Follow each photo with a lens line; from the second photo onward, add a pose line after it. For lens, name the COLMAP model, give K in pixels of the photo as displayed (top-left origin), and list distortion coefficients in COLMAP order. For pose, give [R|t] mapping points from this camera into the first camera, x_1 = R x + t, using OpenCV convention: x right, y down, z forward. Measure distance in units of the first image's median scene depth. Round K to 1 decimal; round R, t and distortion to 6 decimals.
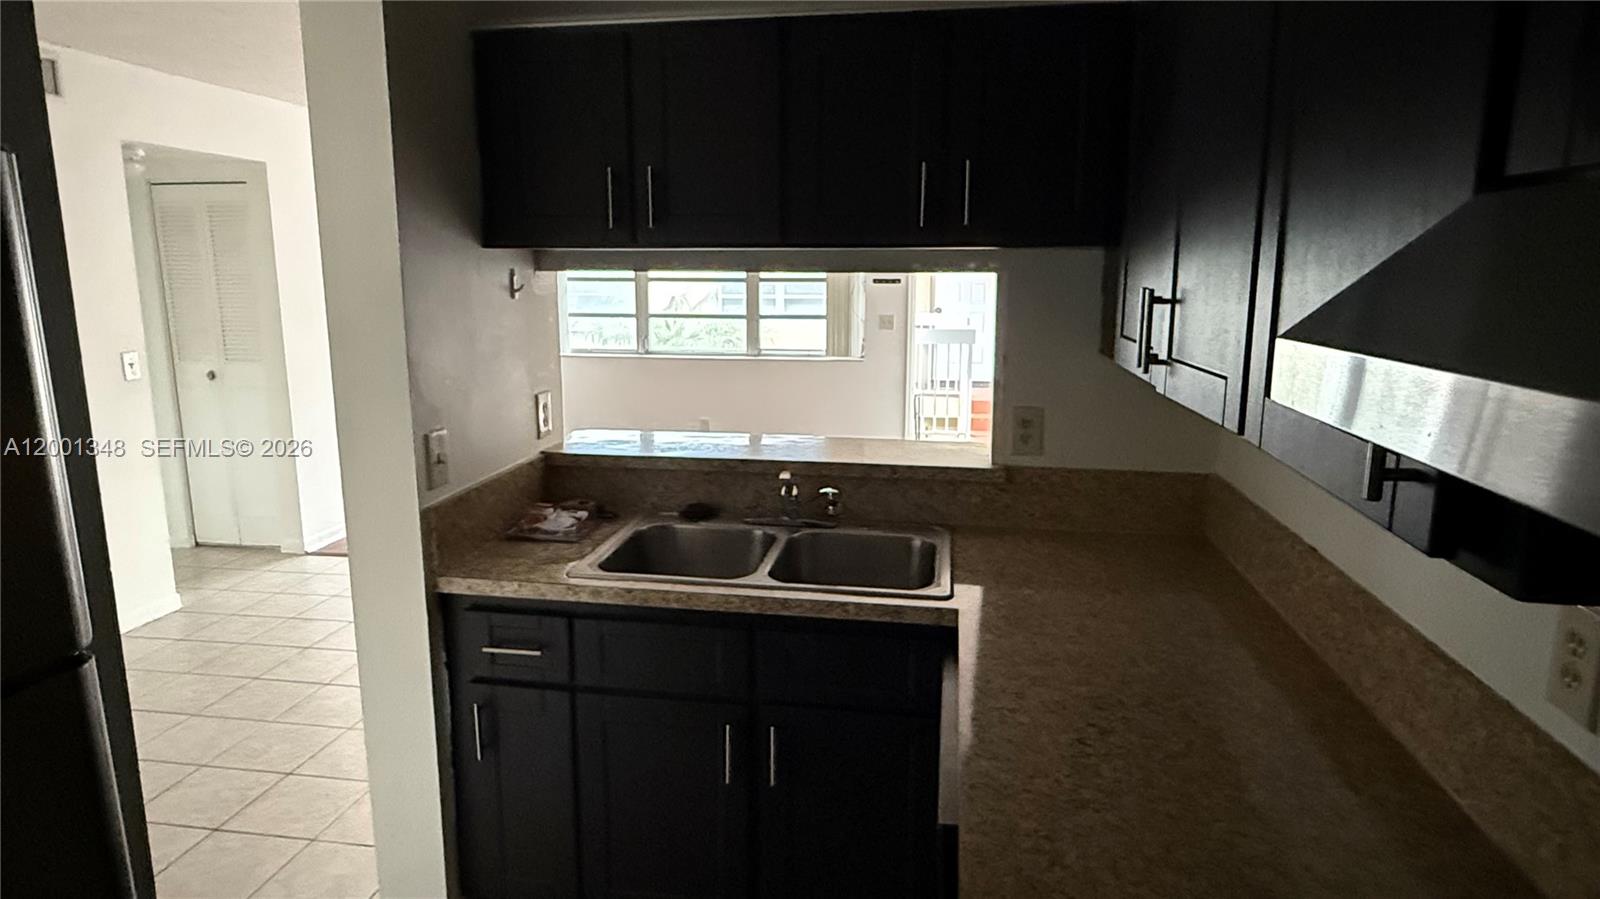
lens RADIAL K [[940.6, 0, 804.1], [0, 940.6, 449.3], [0, 0, 1]] dist [0.000205, -0.000147]
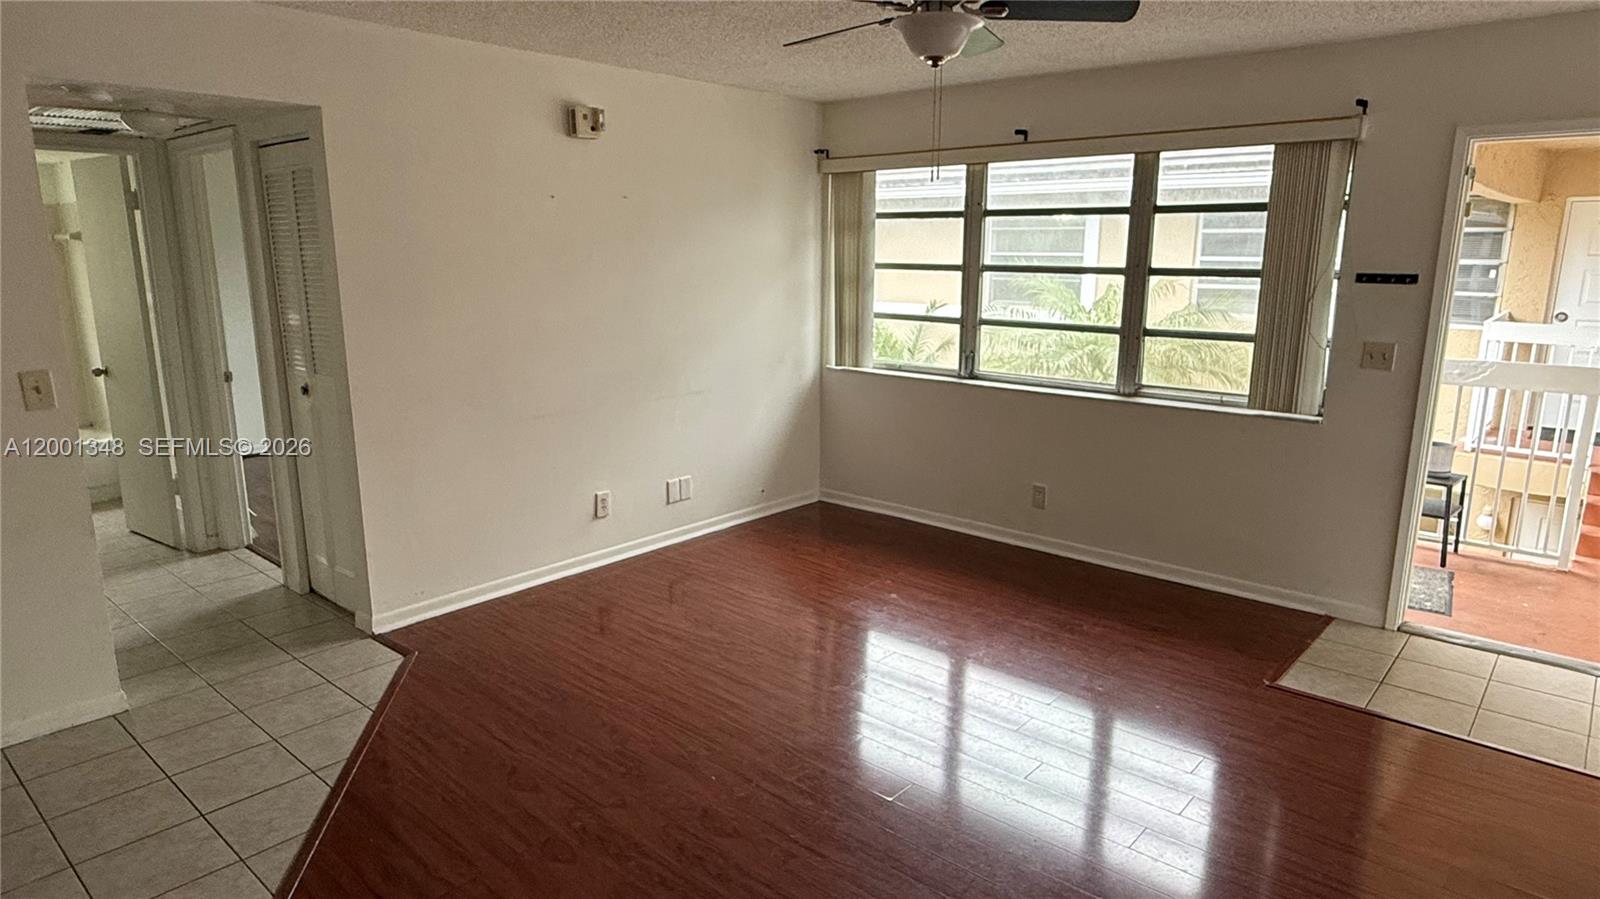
lens RADIAL K [[940.6, 0, 798.6], [0, 940.6, 462.4], [0, 0, 1]] dist [0.000205, -0.000147]
pose [[0.848256, 0.120278, -0.515747, 0.090249], [-0.101255, 0.992736, 0.064982, -0.075639], [0.519816, -0.002900, 0.854273, 0.368313]]
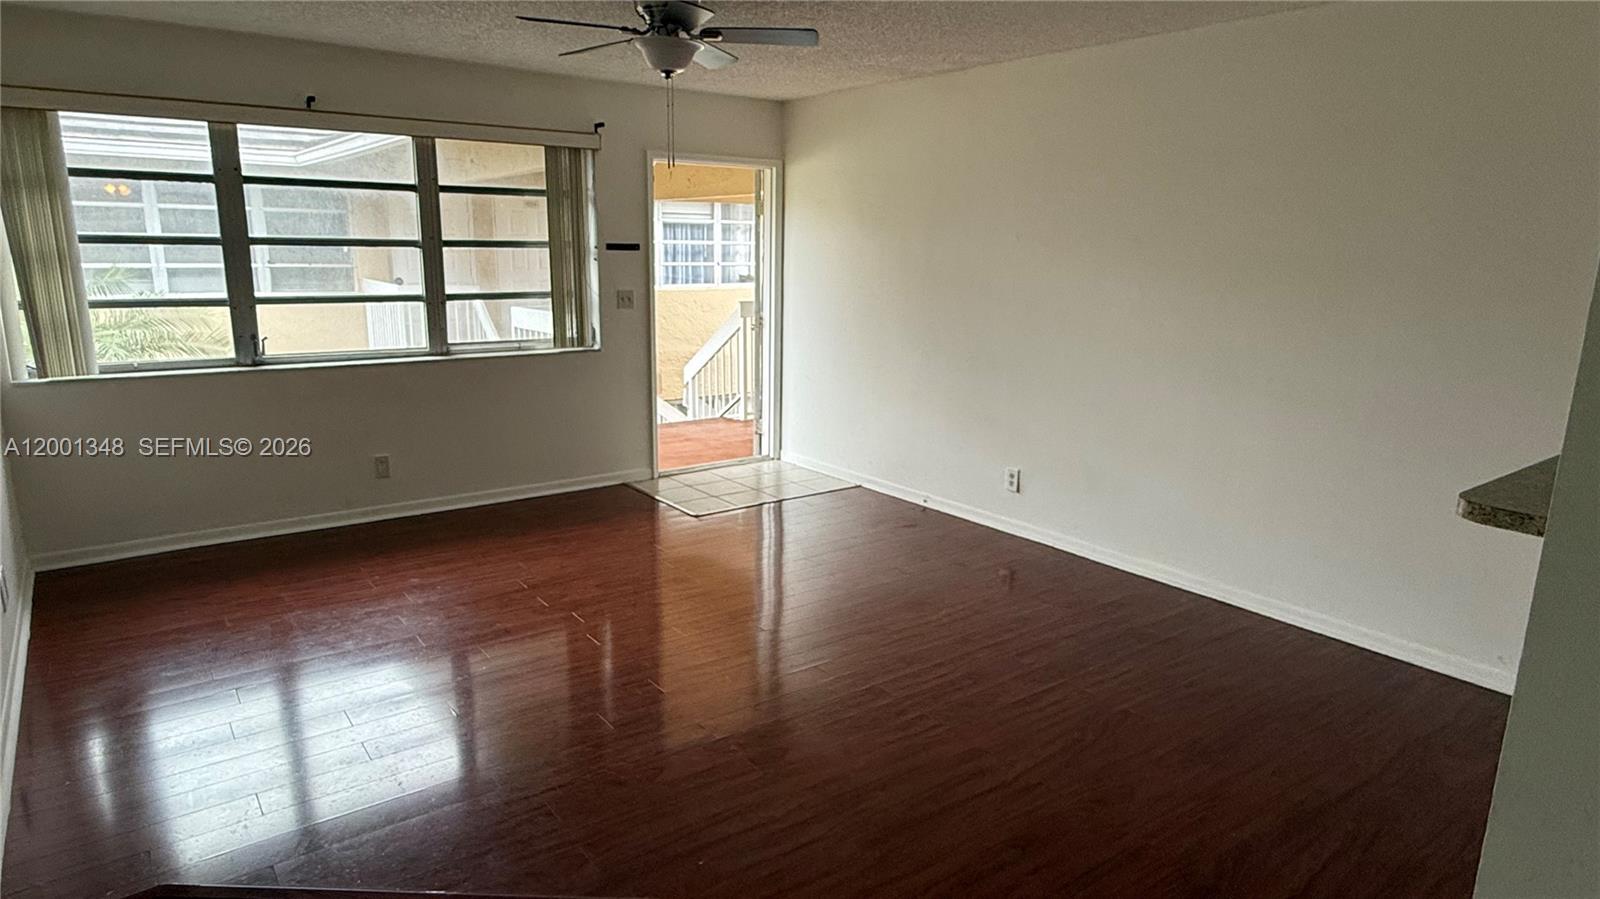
lens RADIAL K [[940.6, 0, 799.9], [0, 940.6, 447.5], [0, 0, 1]] dist [0.000205, -0.000147]
pose [[0.699459, -0.142973, 0.700226, -0.372260], [0.118975, 0.989407, 0.083173, -0.059602], [-0.704700, 0.025134, 0.709060, 0.335411]]
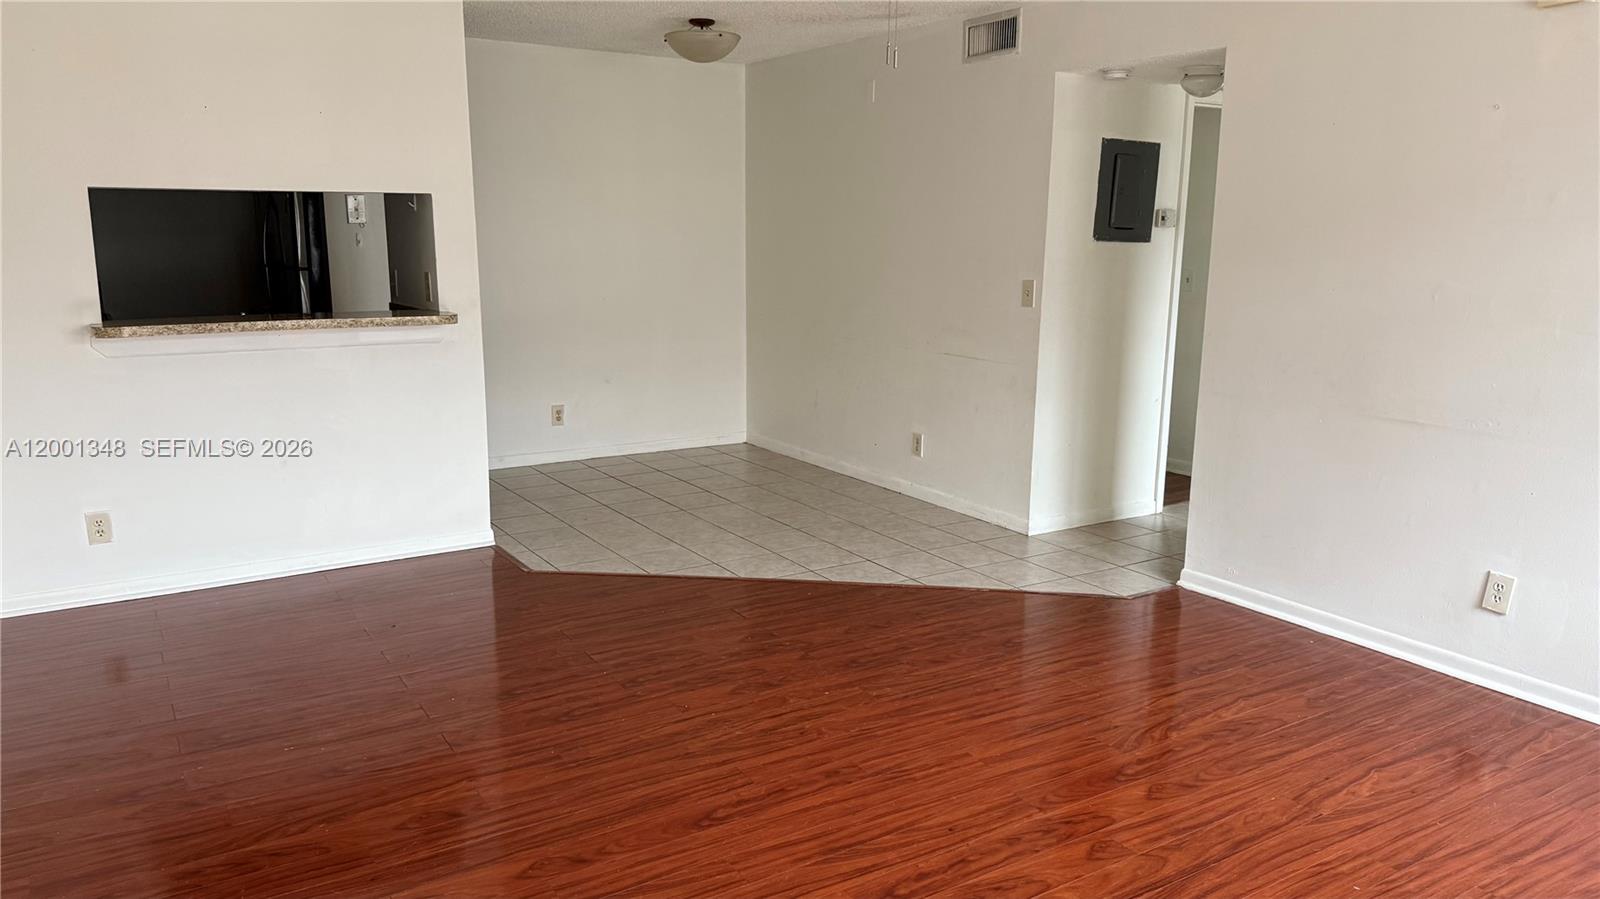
lens RADIAL K [[1119.0, 0, 800.9], [0, 1119.0, 452.2], [0, 0, 1]] dist [0.001559, -0.000043]
pose [[-0.760194, 0.110622, -0.640209, 0.172336], [-0.135124, 0.936930, 0.322341, -0.161632], [0.635489, 0.331550, -0.697301, 0.973740]]
